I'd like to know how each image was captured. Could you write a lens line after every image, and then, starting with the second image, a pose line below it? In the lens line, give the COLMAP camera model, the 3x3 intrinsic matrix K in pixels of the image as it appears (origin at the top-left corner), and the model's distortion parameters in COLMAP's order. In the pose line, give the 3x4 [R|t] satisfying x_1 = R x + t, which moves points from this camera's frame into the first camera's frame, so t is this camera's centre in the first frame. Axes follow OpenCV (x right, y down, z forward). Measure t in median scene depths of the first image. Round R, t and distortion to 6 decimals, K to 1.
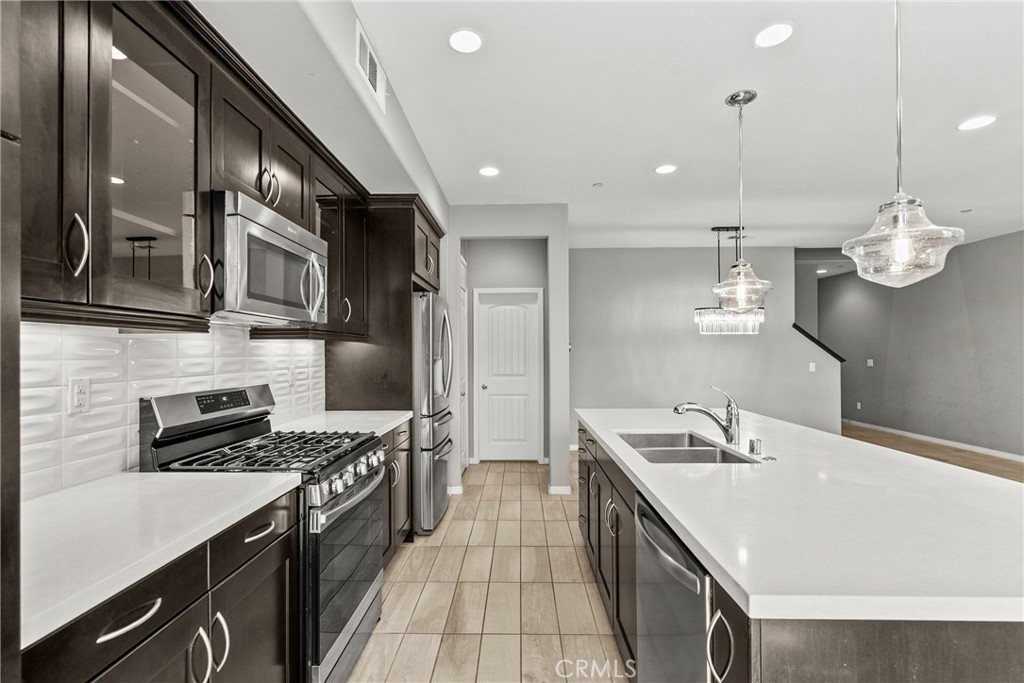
lens RADIAL K [[469.3, 0, 508.5], [0, 469.3, 350.0], [0, 0, 1]] dist [-0.005464, 0.002764]
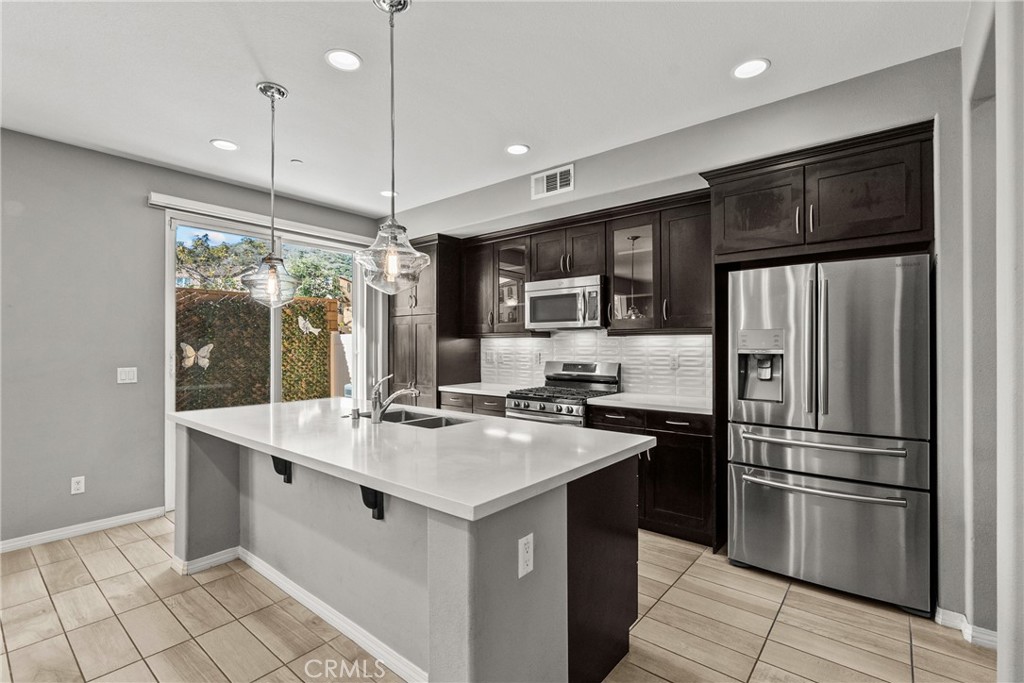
lens RADIAL K [[469.3, 0, 506.8], [0, 469.3, 343.2], [0, 0, 1]] dist [-0.005464, 0.002764]
pose [[-0.622222, 0.000684, -0.782841, 0.765329], [0.008276, 0.999949, -0.005704, 0.004831], [0.782797, -0.010028, -0.622196, 1.268463]]
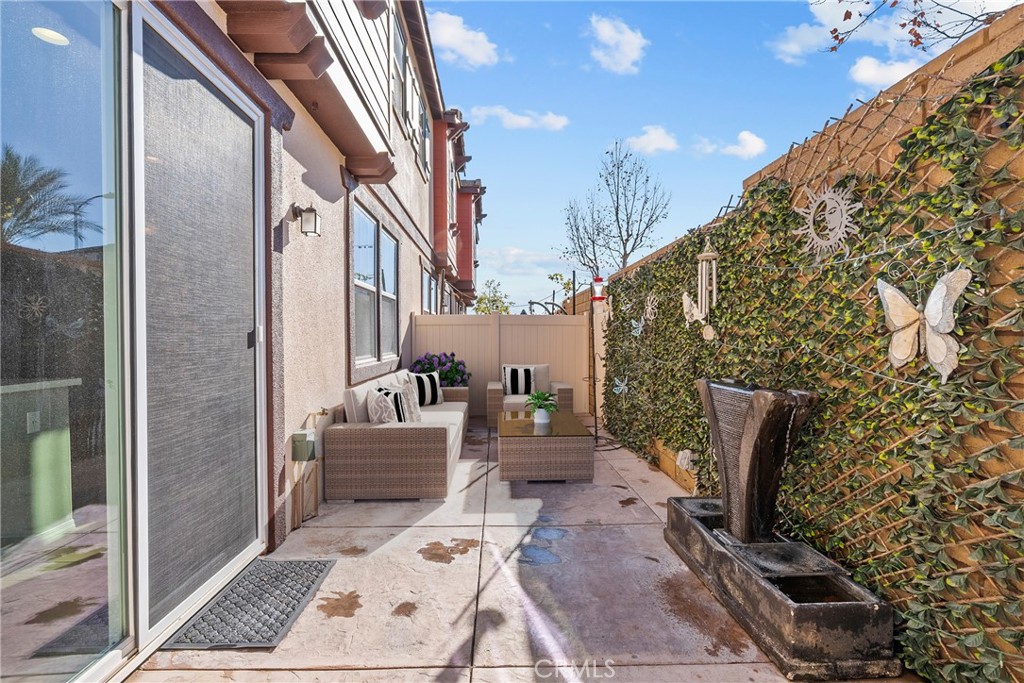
lens RADIAL K [[469.3, 0, 511.3], [0, 469.3, 341.8], [0, 0, 1]] dist [-0.005464, 0.002764]
pose [[-0.056230, -0.000904, 0.998417, -0.427860], [-0.002588, 0.999996, 0.000759, 0.055771], [-0.998414, -0.002542, -0.056232, -0.502710]]
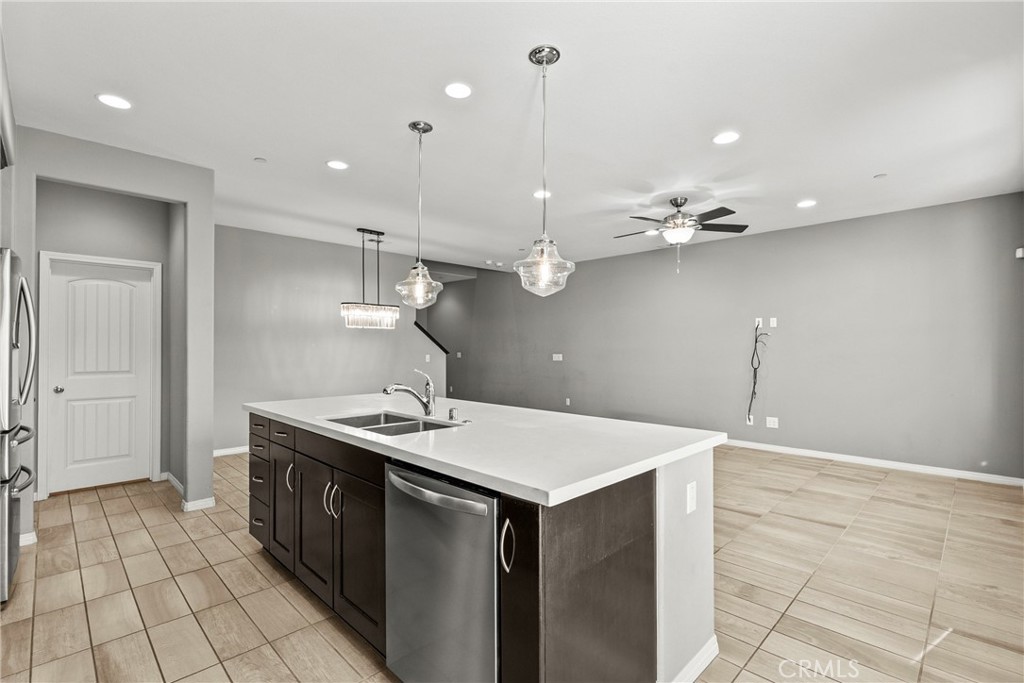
lens RADIAL K [[469.3, 0, 508.8], [0, 469.3, 344.3], [0, 0, 1]] dist [-0.005464, 0.002764]
pose [[0.692597, 0.010169, 0.721253, -0.158932], [-0.006998, 0.999948, -0.007378, 0.015584], [-0.721291, 0.000062, 0.692632, 0.013428]]
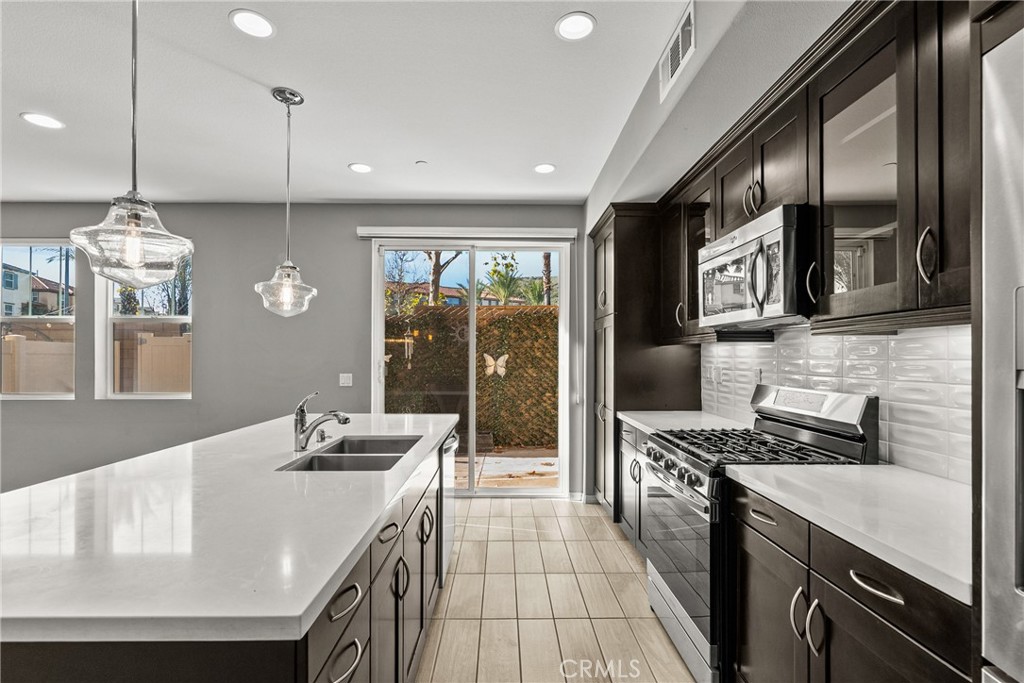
lens RADIAL K [[469.3, 0, 509.8], [0, 469.3, 356.7], [0, 0, 1]] dist [-0.005464, 0.002764]
pose [[-0.999340, 0.004890, -0.036003, 0.054165], [0.005056, 0.999977, -0.004522, 0.007355], [0.035980, -0.004701, -0.999341, 1.256398]]
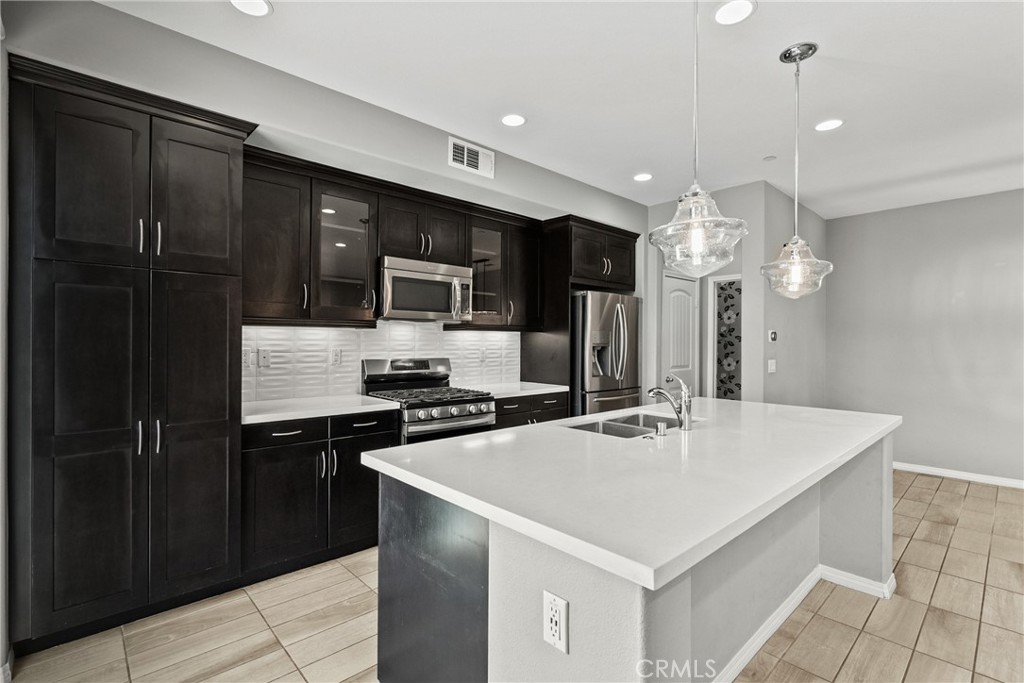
lens RADIAL K [[469.3, 0, 510.2], [0, 469.3, 342.1], [0, 0, 1]] dist [-0.005464, 0.002764]
pose [[0.697204, 0.010364, -0.716798, 0.600891], [-0.005037, 0.999942, 0.009559, -0.000233], [0.716855, -0.003054, 0.697215, 0.001240]]
